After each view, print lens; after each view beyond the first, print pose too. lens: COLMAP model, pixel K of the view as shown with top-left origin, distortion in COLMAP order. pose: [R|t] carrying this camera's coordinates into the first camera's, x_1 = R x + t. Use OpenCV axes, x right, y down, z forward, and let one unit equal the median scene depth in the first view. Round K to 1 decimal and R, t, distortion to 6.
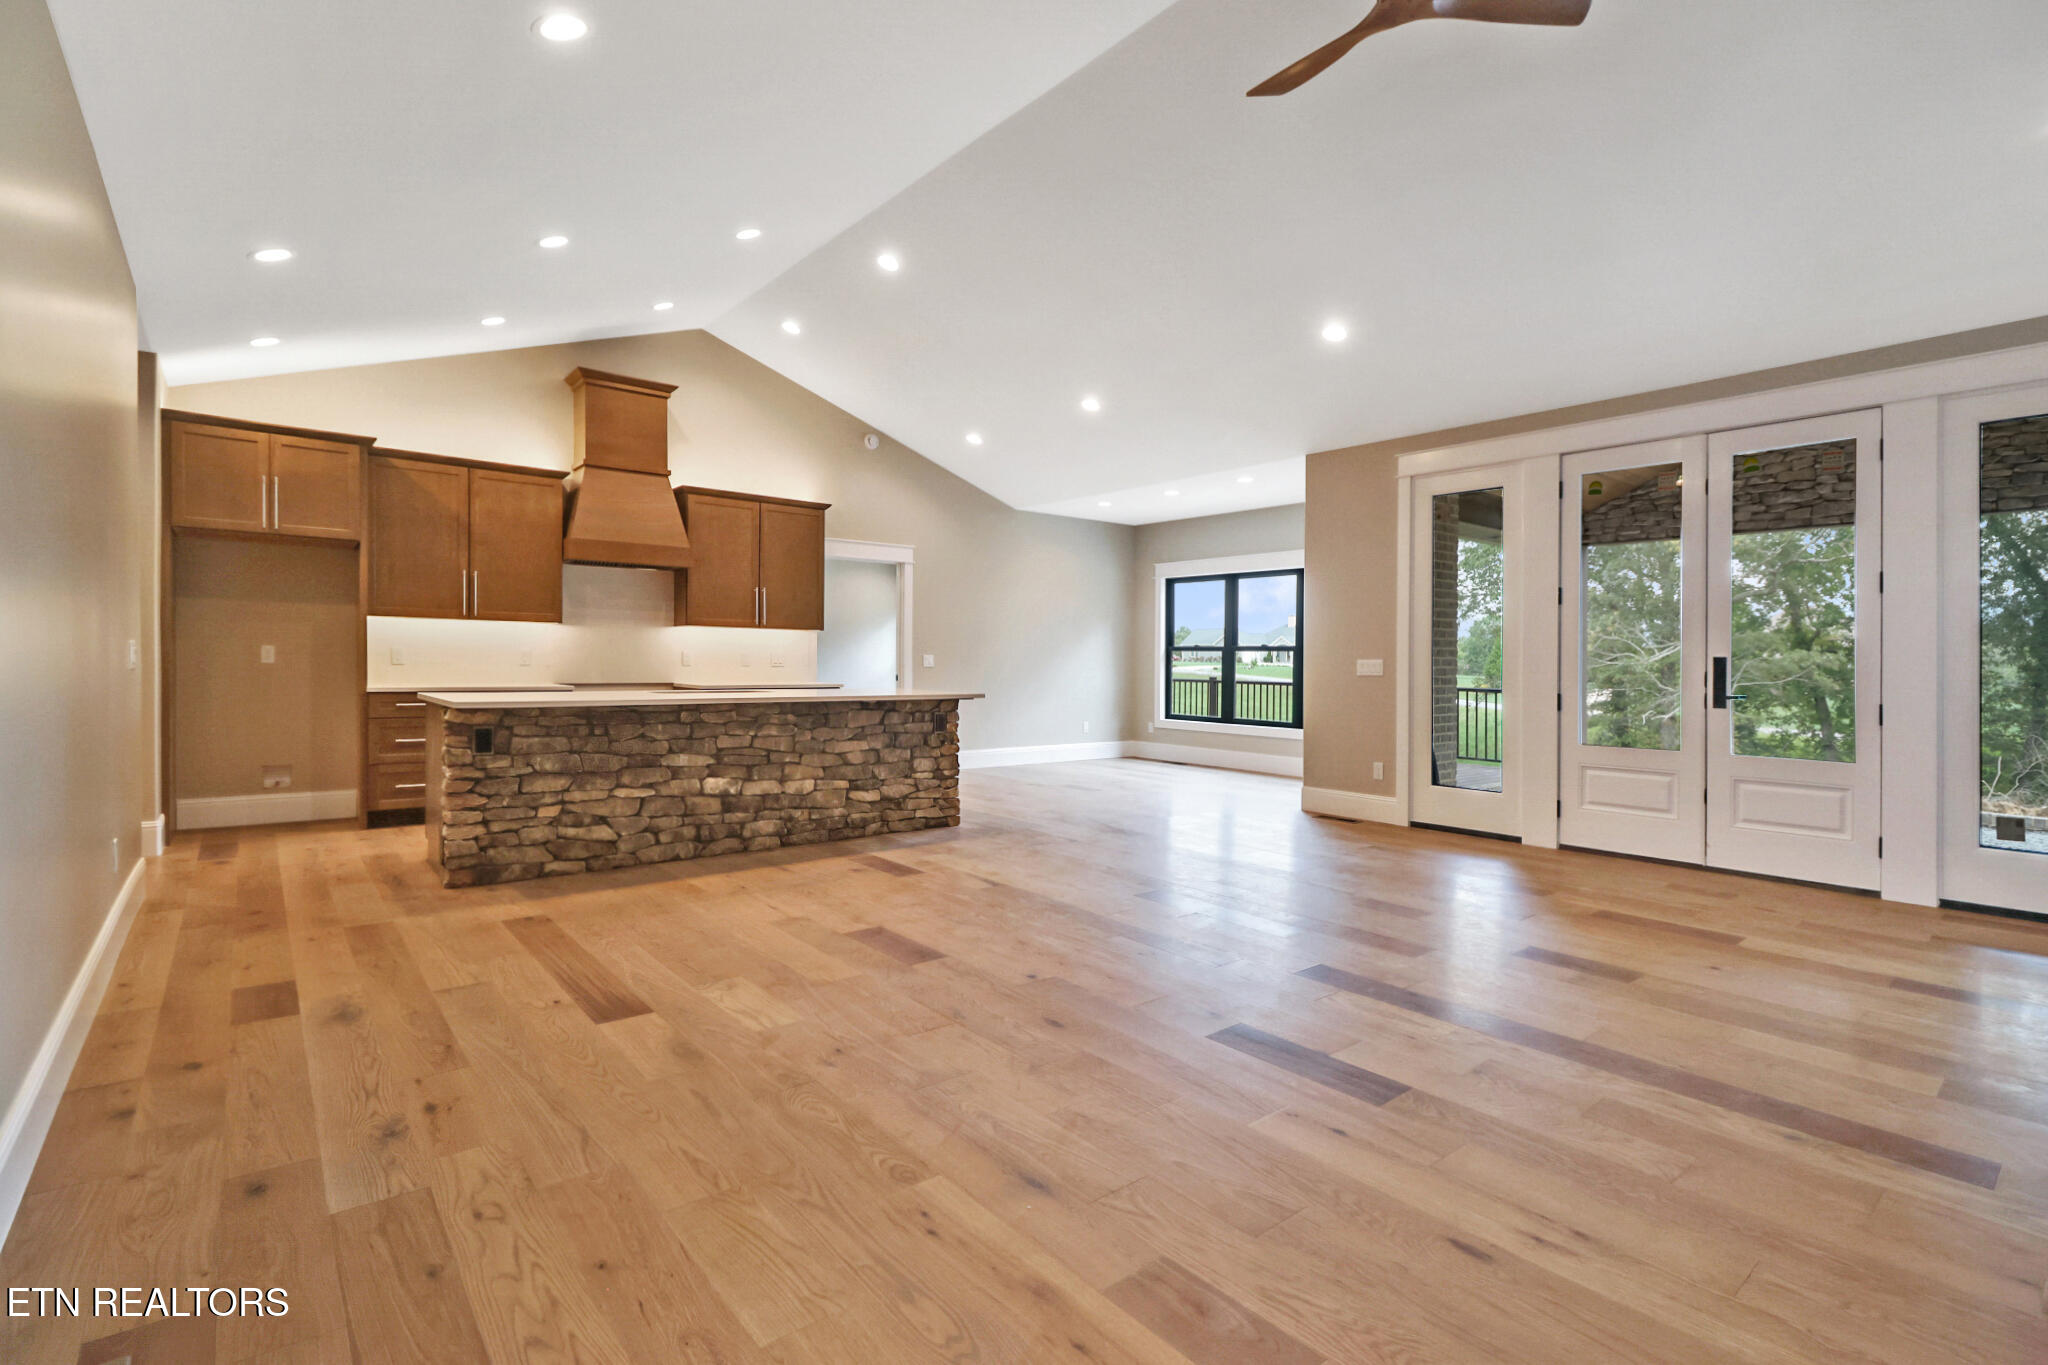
lens RADIAL K [[936.6, 0, 1018.6], [0, 936.6, 659.1], [0, 0, 1]] dist [-0.000150, 0.000513]
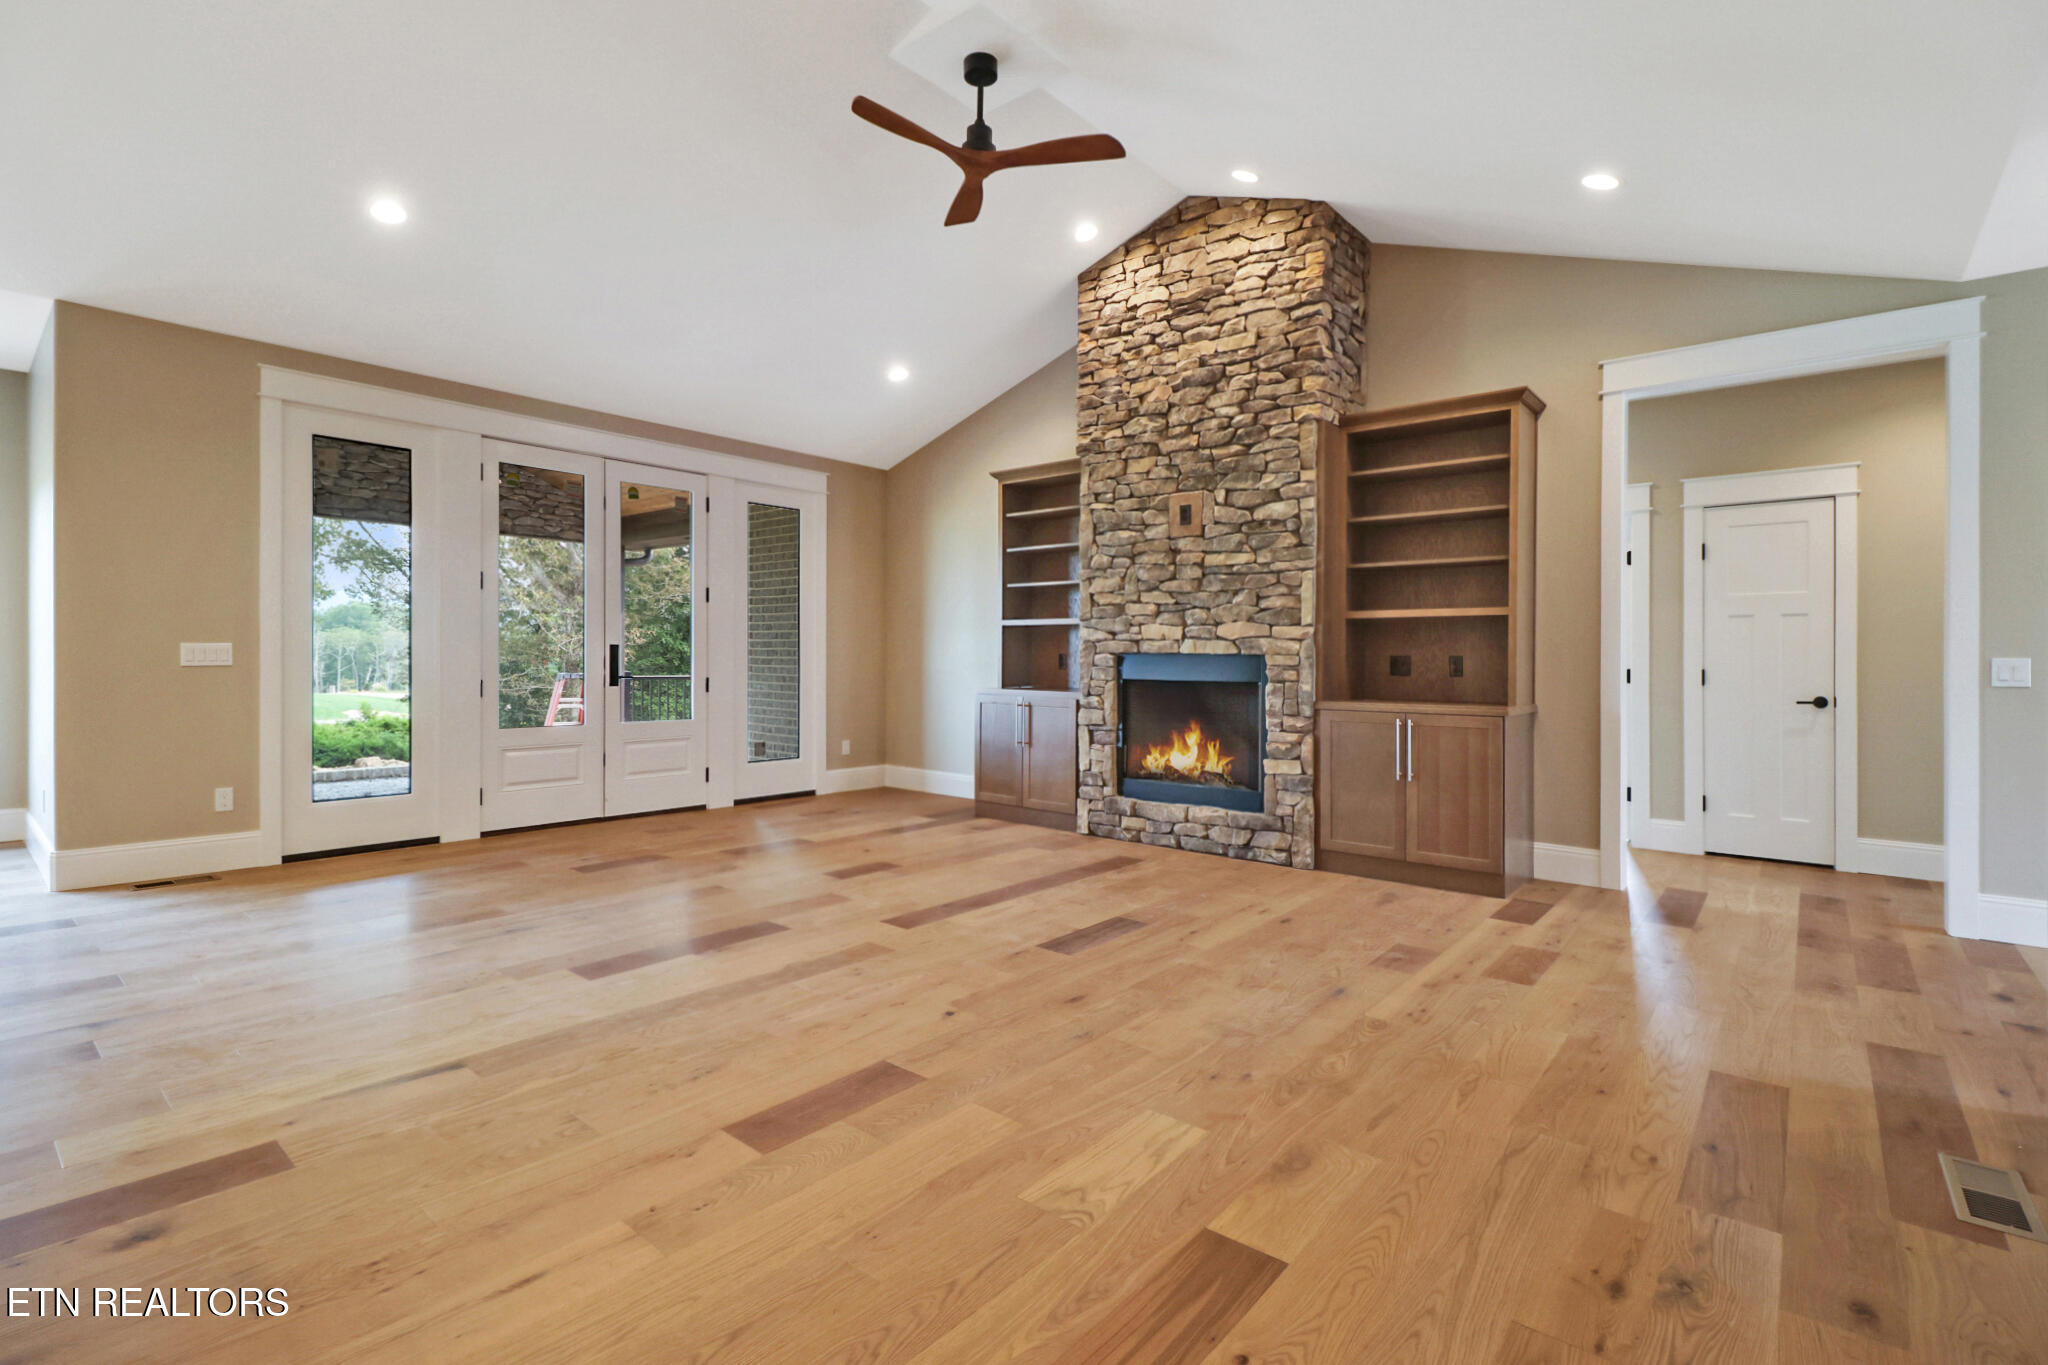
lens RADIAL K [[936.6, 0, 1018.6], [0, 936.6, 659.1], [0, 0, 1]] dist [-0.000150, 0.000513]
pose [[-0.176658, -0.013831, 0.984175, -1.041637], [-0.013663, 0.999839, 0.011598, -0.008751], [-0.984177, -0.011398, -0.176819, 1.320486]]
